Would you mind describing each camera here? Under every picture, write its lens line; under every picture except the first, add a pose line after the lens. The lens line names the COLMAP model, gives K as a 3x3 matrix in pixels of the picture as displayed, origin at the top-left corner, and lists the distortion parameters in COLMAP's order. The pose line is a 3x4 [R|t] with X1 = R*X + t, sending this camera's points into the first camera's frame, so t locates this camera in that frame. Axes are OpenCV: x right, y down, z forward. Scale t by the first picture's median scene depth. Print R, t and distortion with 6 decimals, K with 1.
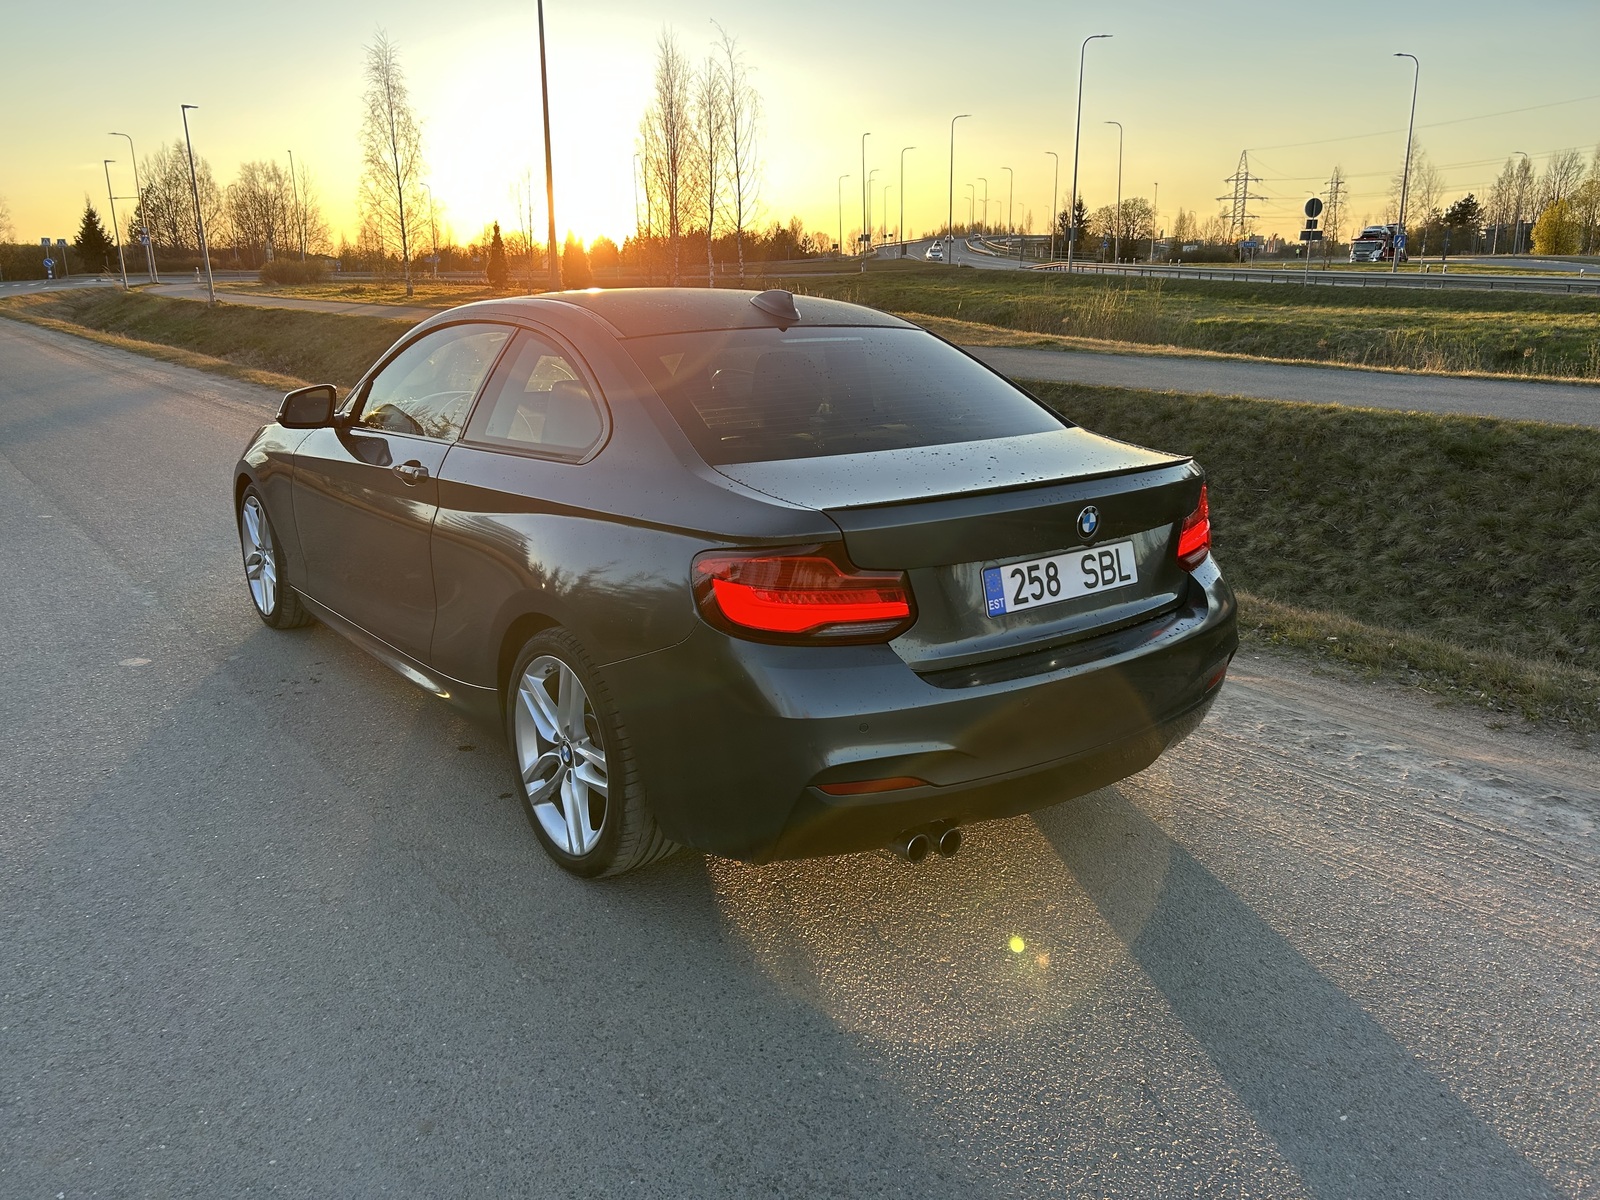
lens RADIAL K [[1192.5, 0, 792.8], [0, 1192.5, 601.4], [0, 0, 1]] dist [0.031544, -0.034910]
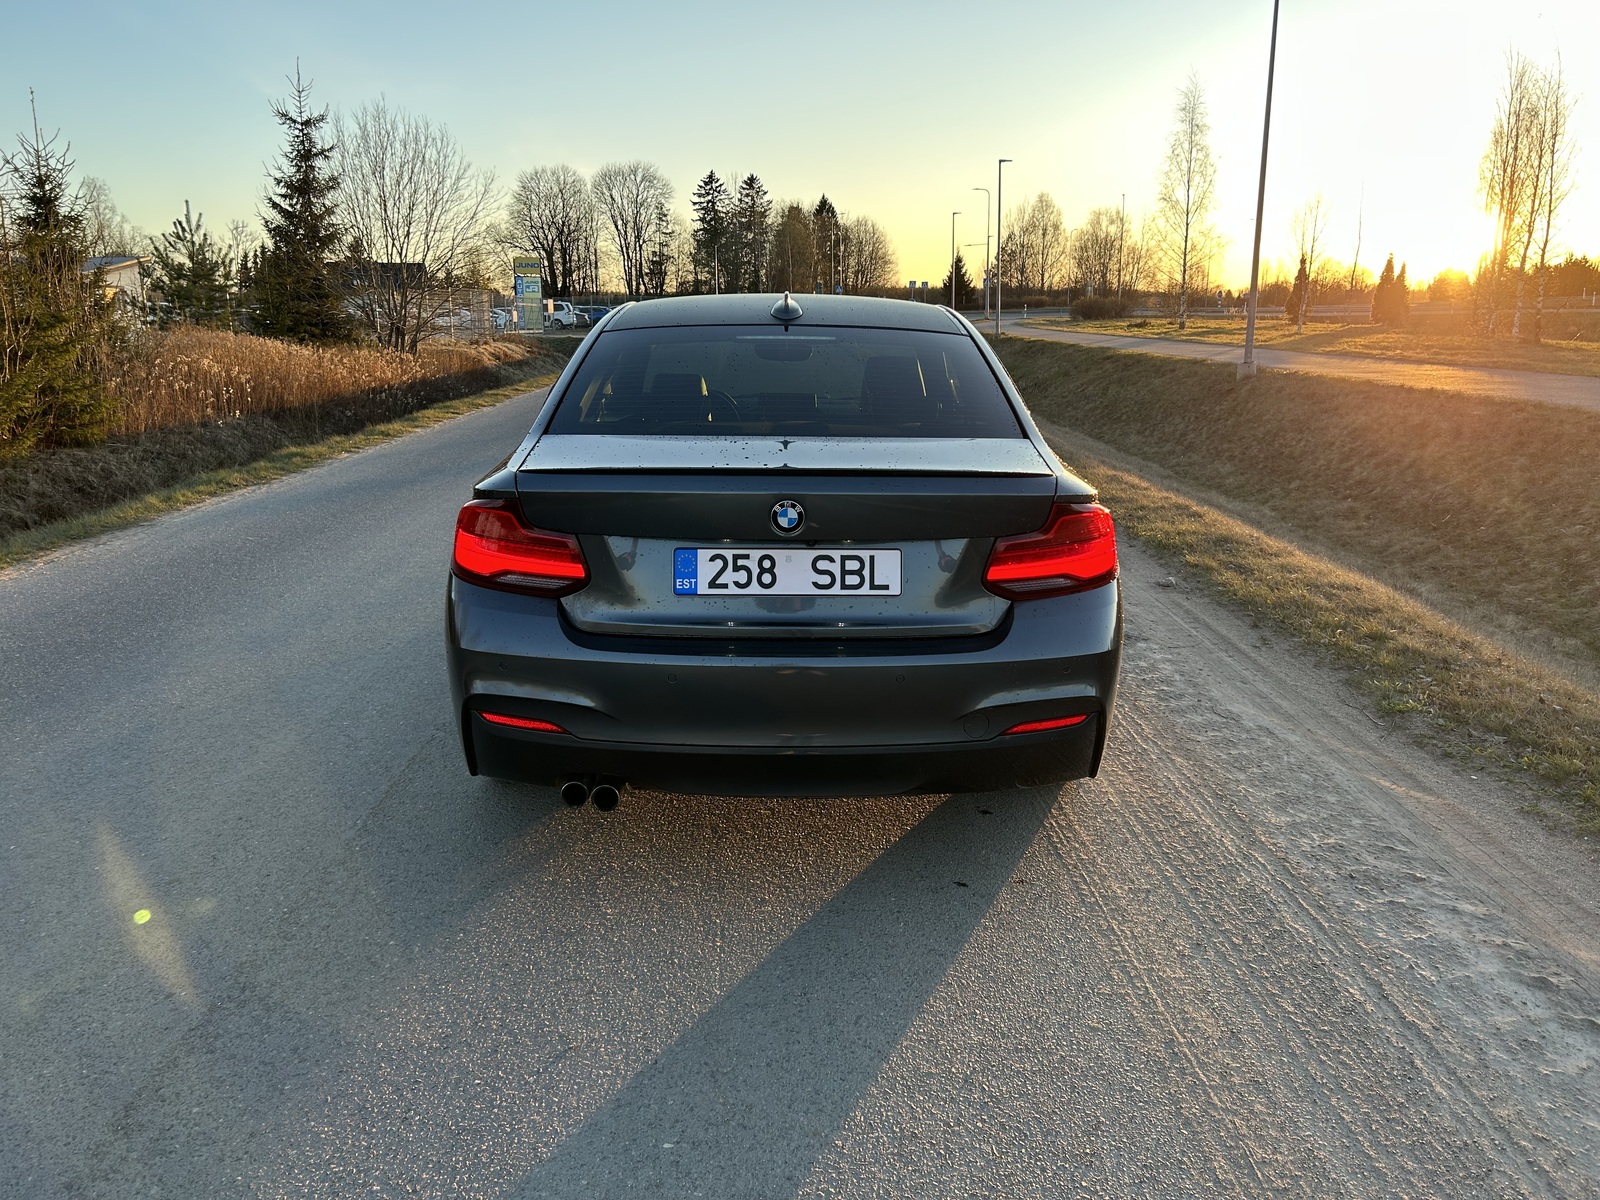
lens RADIAL K [[1192.5, 0, 791.4], [0, 1192.5, 595.2], [0, 0, 1]] dist [0.031544, -0.034910]
pose [[0.795185, 0.138970, -0.590228, 0.780805], [-0.158565, 0.987169, 0.018803, -0.020054], [0.585268, 0.078638, 0.807018, 0.203081]]
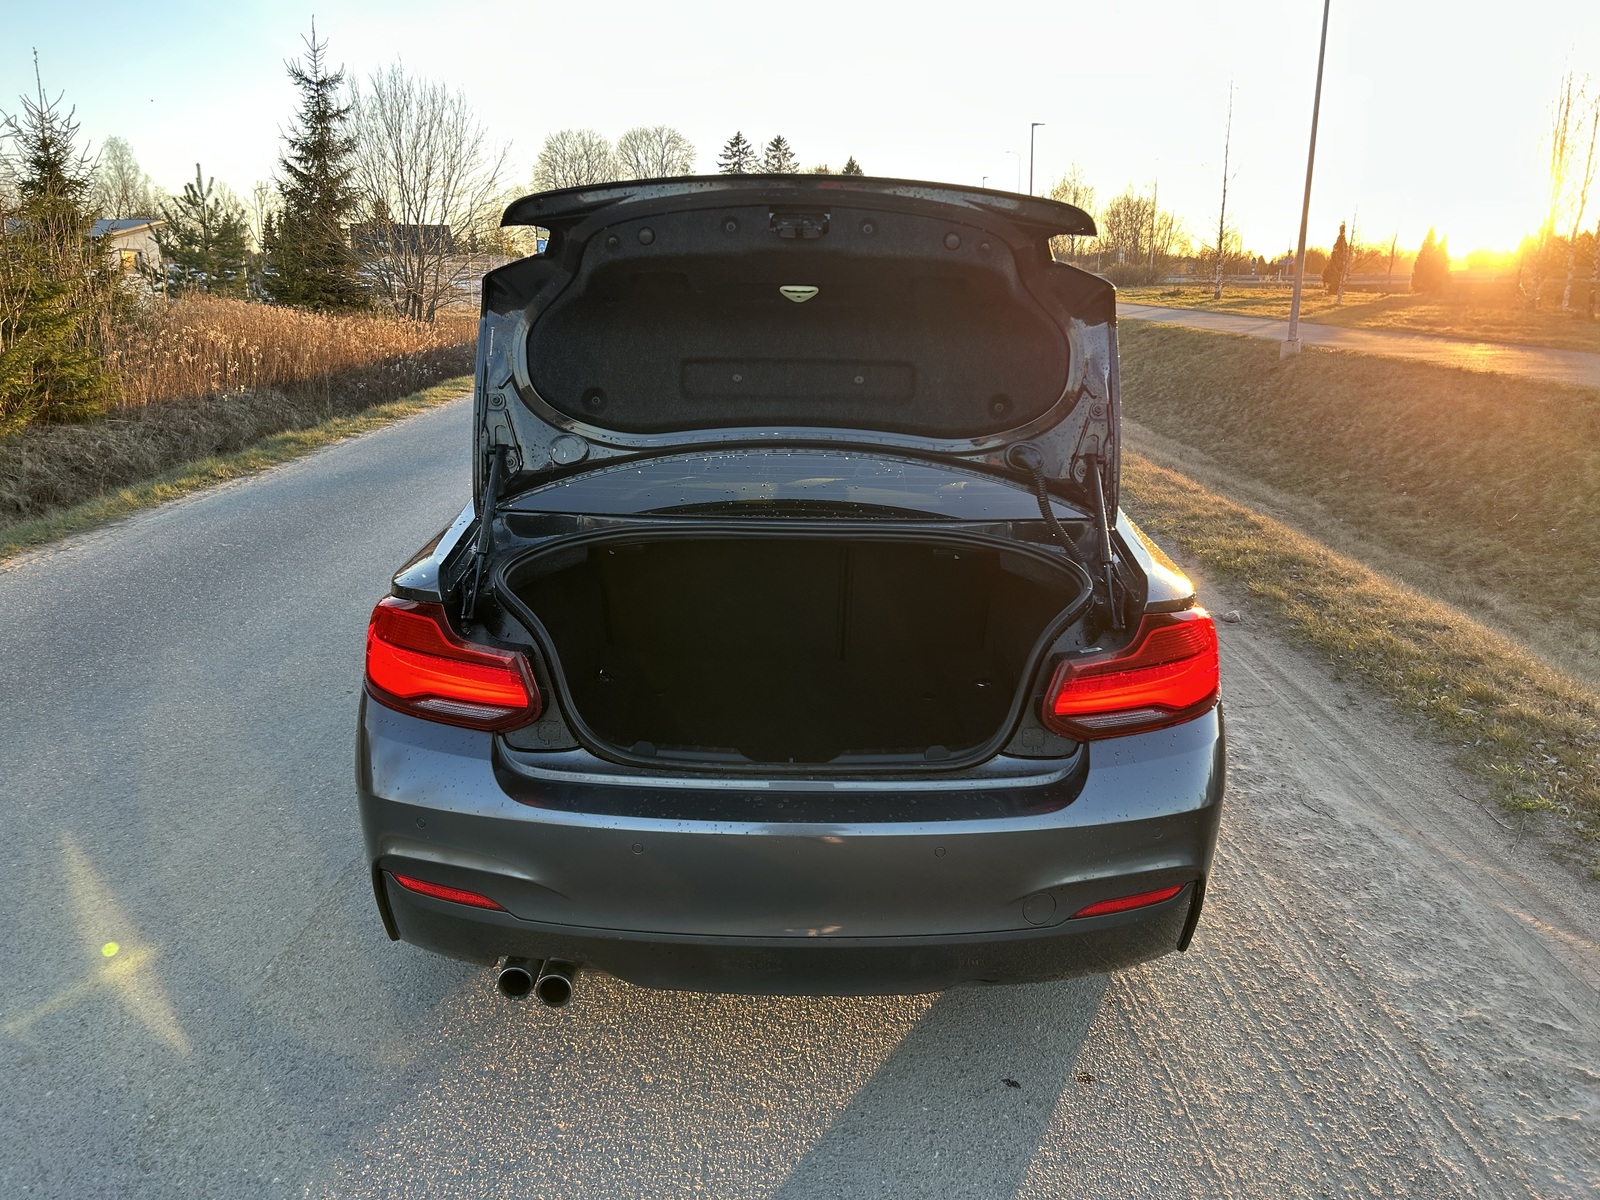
lens RADIAL K [[1192.5, 0, 797.3], [0, 1192.5, 594.0], [0, 0, 1]] dist [0.031544, -0.034910]
pose [[0.785059, 0.162408, -0.597751, 0.641491], [-0.166928, 0.984784, 0.048328, -0.120593], [0.596504, 0.061841, 0.800224, 0.382058]]
